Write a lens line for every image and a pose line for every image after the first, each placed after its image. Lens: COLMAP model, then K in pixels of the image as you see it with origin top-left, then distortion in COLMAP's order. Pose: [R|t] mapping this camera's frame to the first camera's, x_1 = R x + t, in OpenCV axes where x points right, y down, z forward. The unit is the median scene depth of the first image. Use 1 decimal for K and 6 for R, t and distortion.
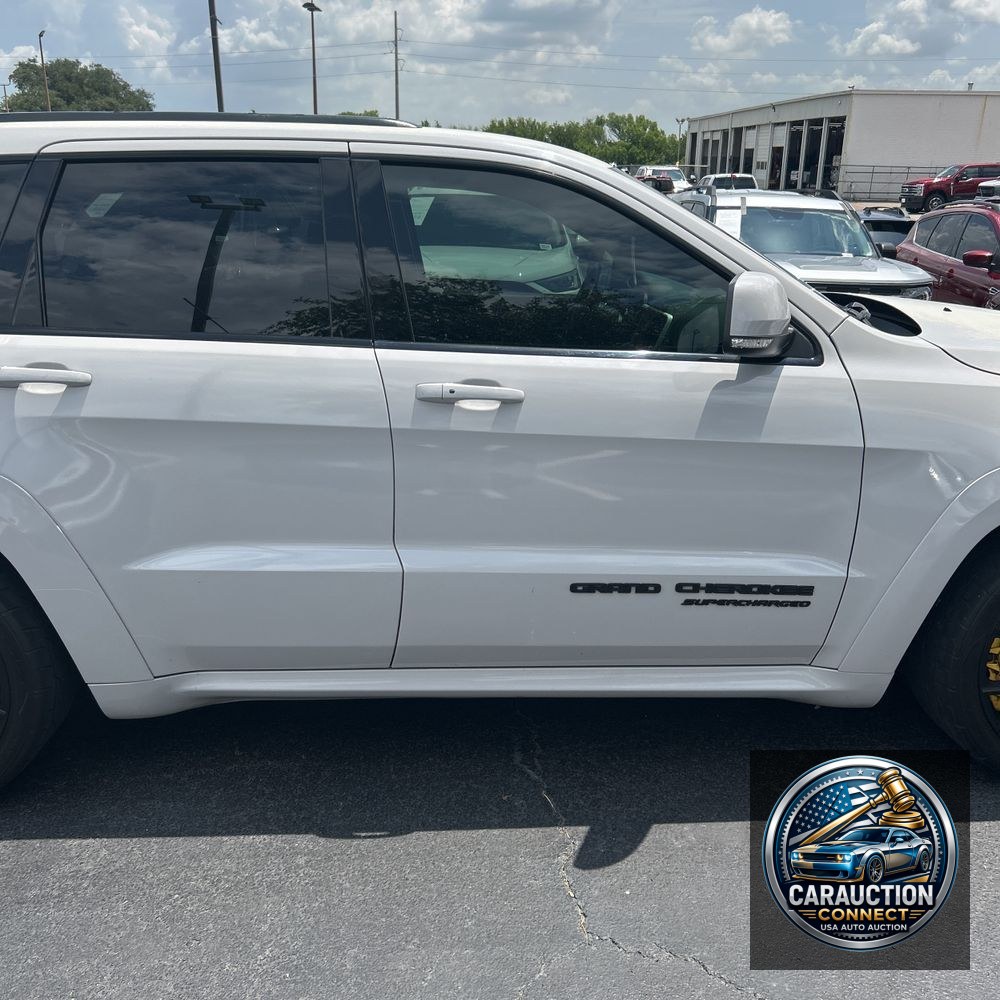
lens RADIAL K [[1022.8, 0, 506.2], [0, 1022.8, 497.2], [0, 0, 1]] dist [0.021148, 0.000000]
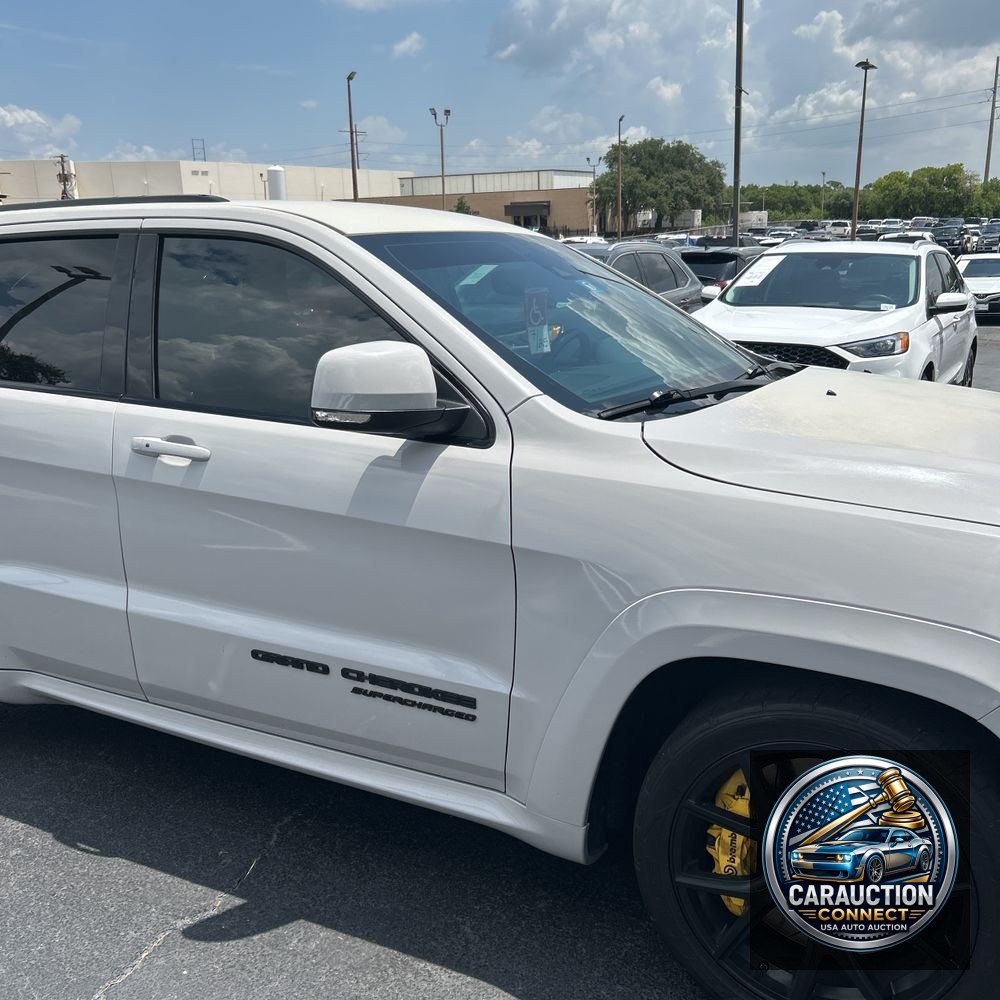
lens RADIAL K [[1022.8, 0, 502.9], [0, 1022.8, 494.1], [0, 0, 1]] dist [0.021148, 0.000000]
pose [[0.860598, 0.092089, -0.500890, 0.742563], [-0.121175, 0.992297, -0.025761, -0.066514], [0.494660, 0.082865, 0.865127, 0.246017]]
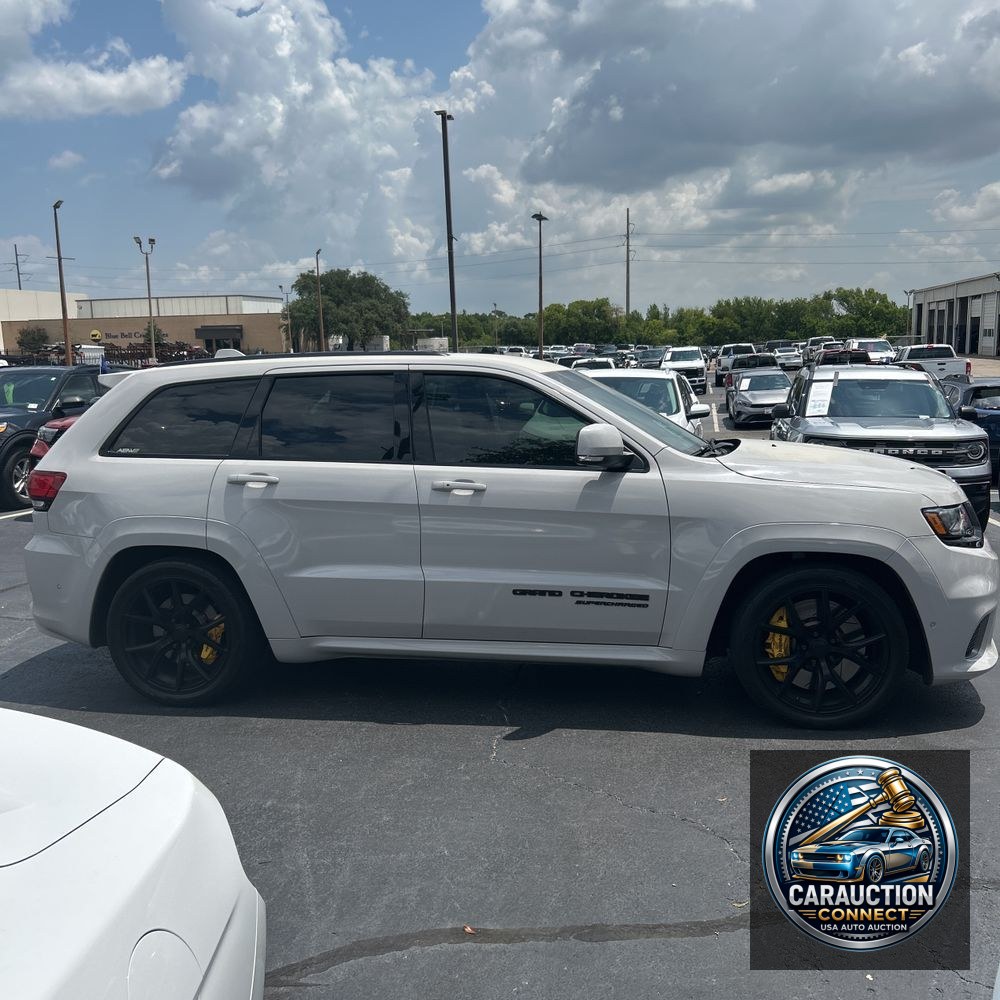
lens RADIAL K [[1022.8, 0, 509.9], [0, 1022.8, 483.3], [0, 0, 1]] dist [0.021148, 0.000000]
pose [[0.975524, -0.006635, -0.219793, 0.458081], [-0.032529, 0.984193, -0.174085, 0.214144], [0.217474, 0.176974, 0.959888, -0.795163]]
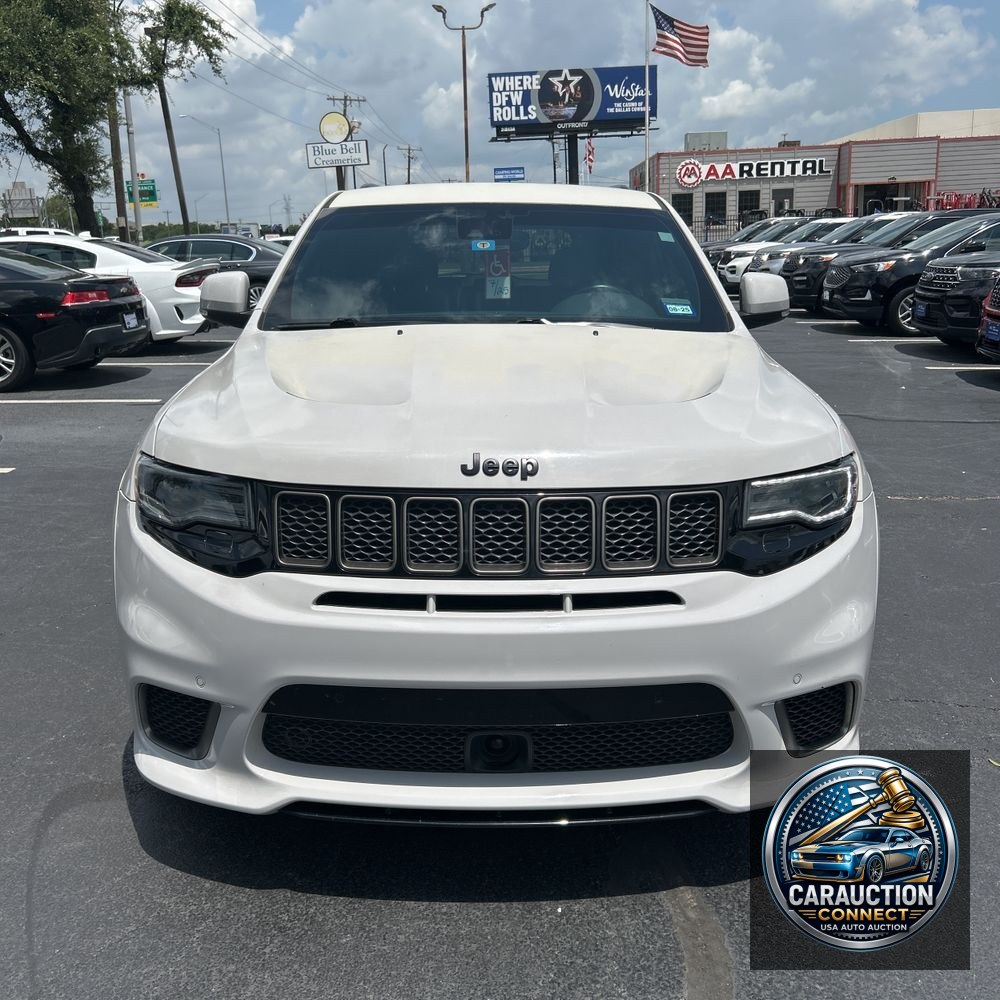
lens RADIAL K [[1022.8, 0, 497.1], [0, 1022.8, 498.4], [0, 0, 1]] dist [0.021148, 0.000000]
pose [[-0.043121, 0.236143, -0.970761, 1.700670], [-0.276080, 0.931012, 0.238738, -0.354585], [0.960167, 0.278303, 0.025048, 1.338683]]
